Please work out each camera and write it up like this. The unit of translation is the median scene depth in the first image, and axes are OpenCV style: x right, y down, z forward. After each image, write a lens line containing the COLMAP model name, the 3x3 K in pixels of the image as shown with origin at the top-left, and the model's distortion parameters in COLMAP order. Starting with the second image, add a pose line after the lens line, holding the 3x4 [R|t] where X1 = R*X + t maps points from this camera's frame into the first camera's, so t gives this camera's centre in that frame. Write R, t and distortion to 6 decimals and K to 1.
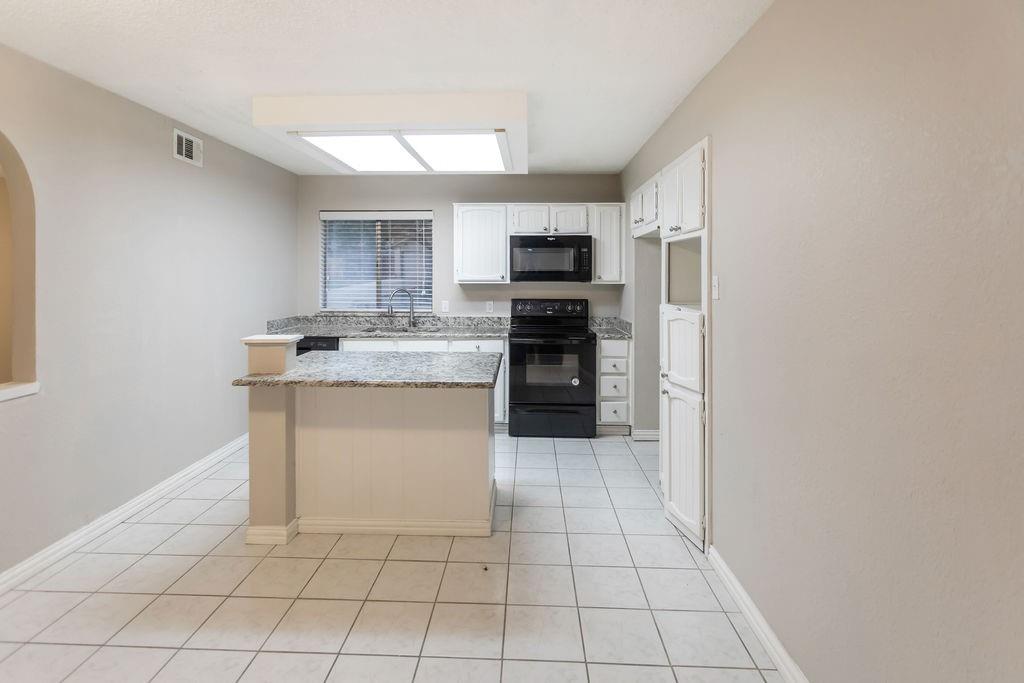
lens RADIAL K [[510.6, 0, 512.0], [0, 510.6, 274.3], [0, 0, 1]] dist [-0.000115, -0.000631]
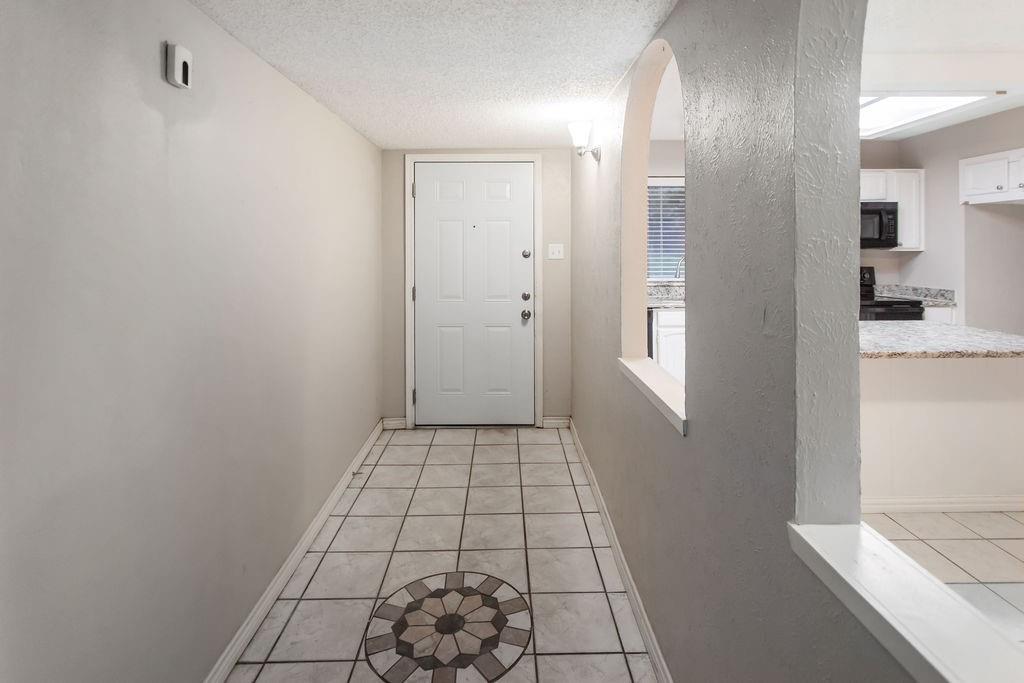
lens RADIAL K [[510.6, 0, 499.3], [0, 510.6, 238.4], [0, 0, 1]] dist [-0.000115, -0.000631]
pose [[0.998429, -0.003442, 0.055931, -0.653813], [0.004220, 0.999896, -0.013789, 0.004494], [-0.055878, 0.014004, 0.998339, 0.052272]]
